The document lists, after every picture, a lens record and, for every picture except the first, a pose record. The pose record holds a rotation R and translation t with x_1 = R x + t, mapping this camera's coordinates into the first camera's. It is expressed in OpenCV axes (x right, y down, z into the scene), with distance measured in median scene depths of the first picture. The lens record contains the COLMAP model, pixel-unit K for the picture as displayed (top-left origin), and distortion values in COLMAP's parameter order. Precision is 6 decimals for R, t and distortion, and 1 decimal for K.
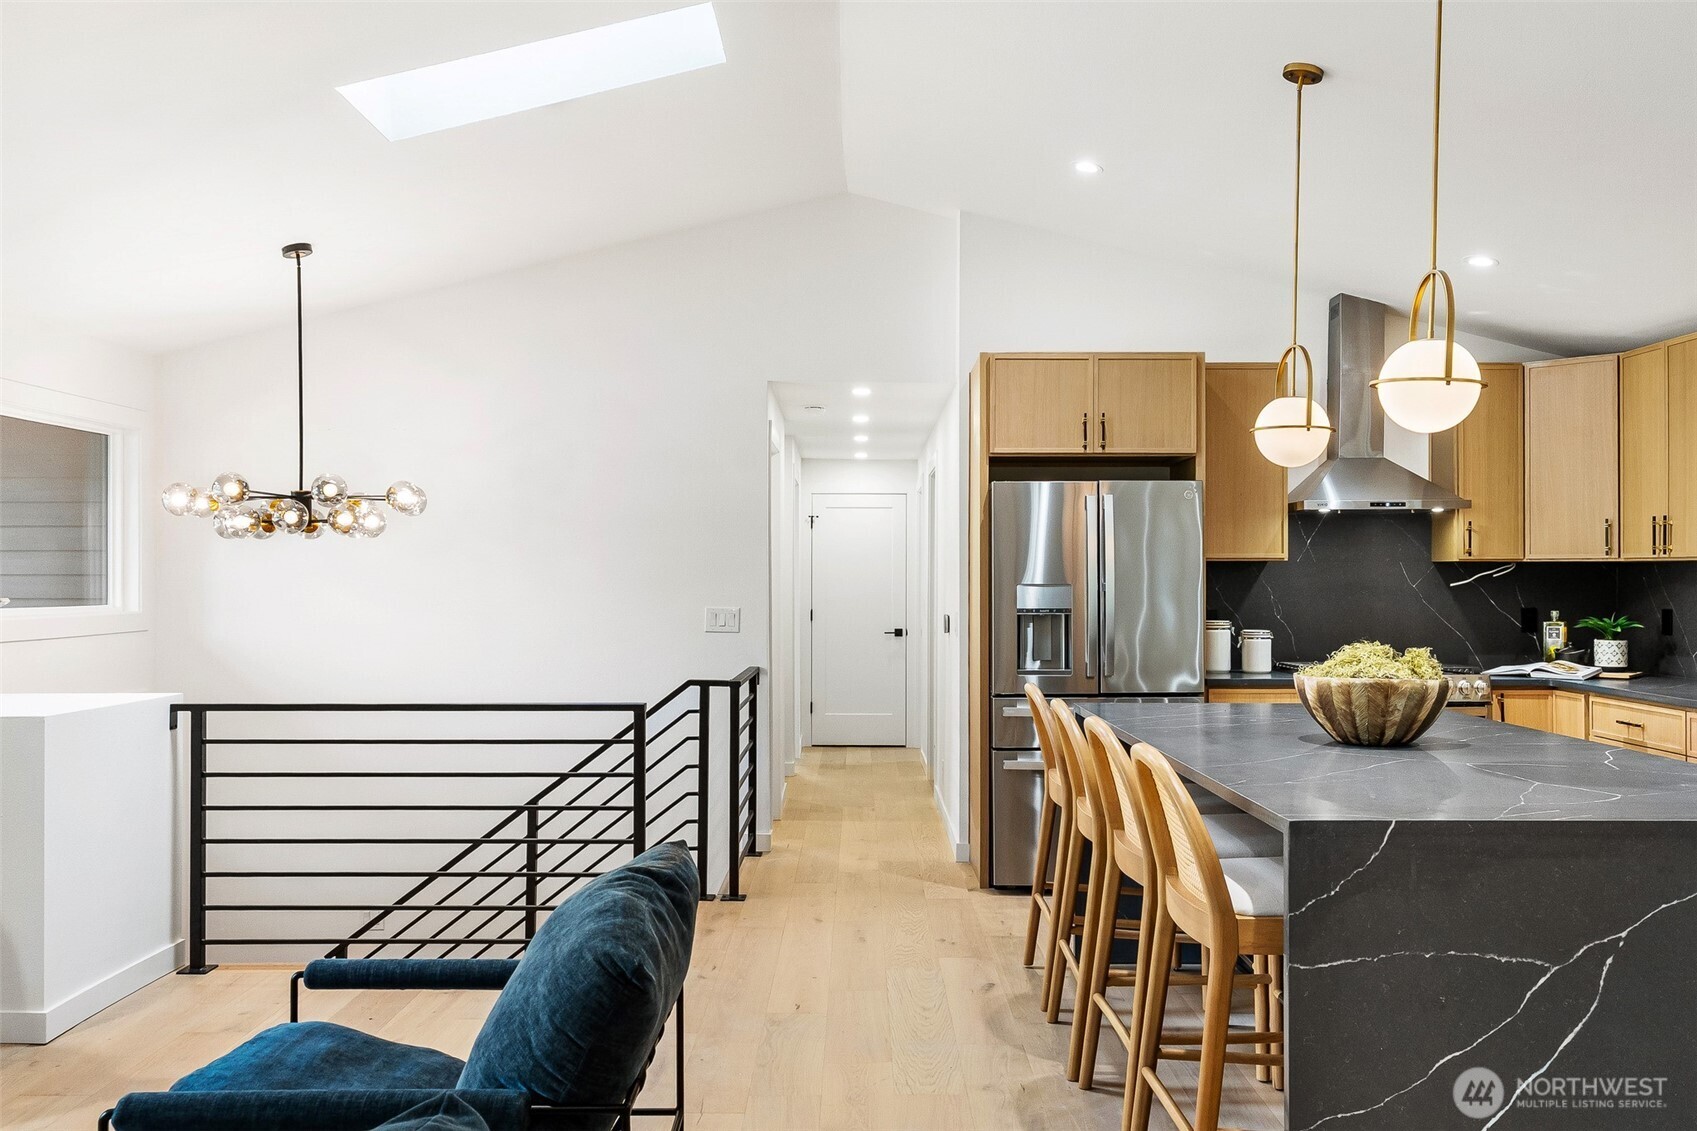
lens RADIAL K [[1423.3, 0, 849.2], [0, 1423.3, 549.3], [0, 0, 1]] dist [0.001588, -0.003817]
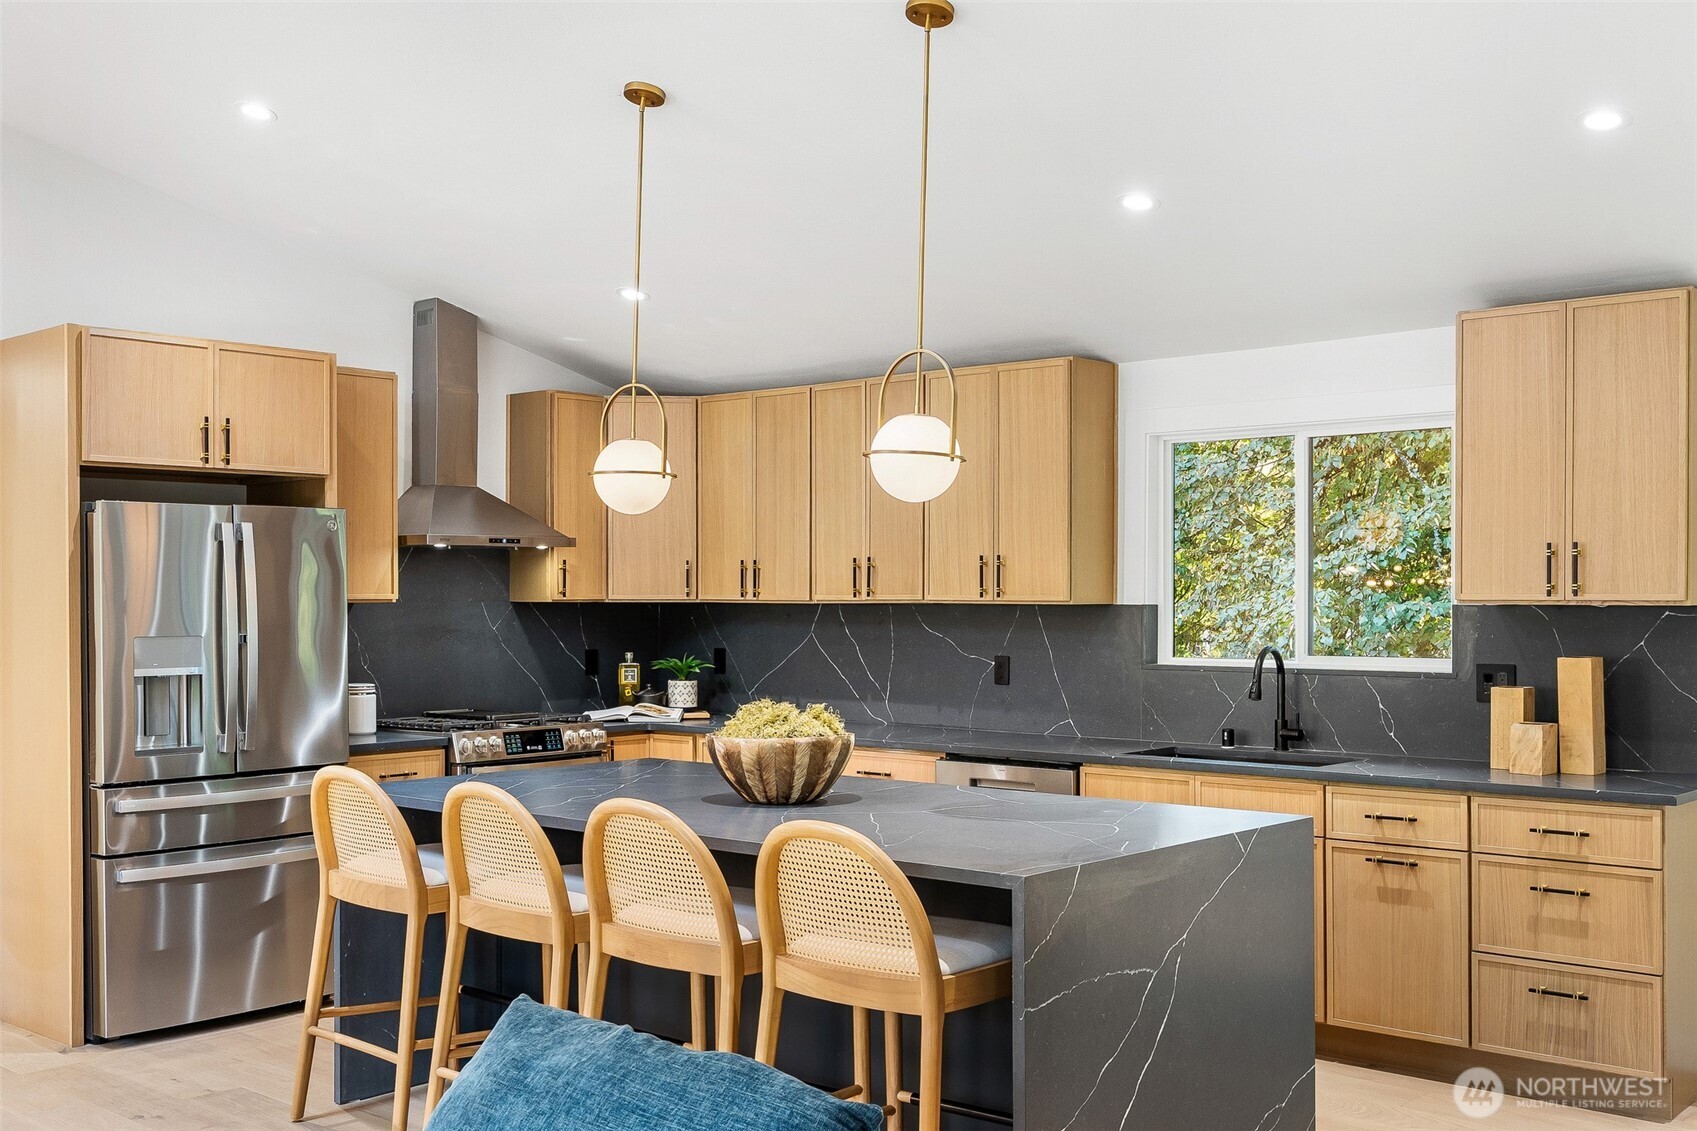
lens RADIAL K [[1768.8, 0, 847.5], [0, 1768.8, 581.6], [0, 0, 1]] dist [-0.032505, 0.000000]
pose [[0.660013, 0.003786, 0.751244, -0.329037], [-0.014802, 0.999859, 0.007966, -0.017843], [-0.751108, -0.016377, 0.659976, 0.091113]]
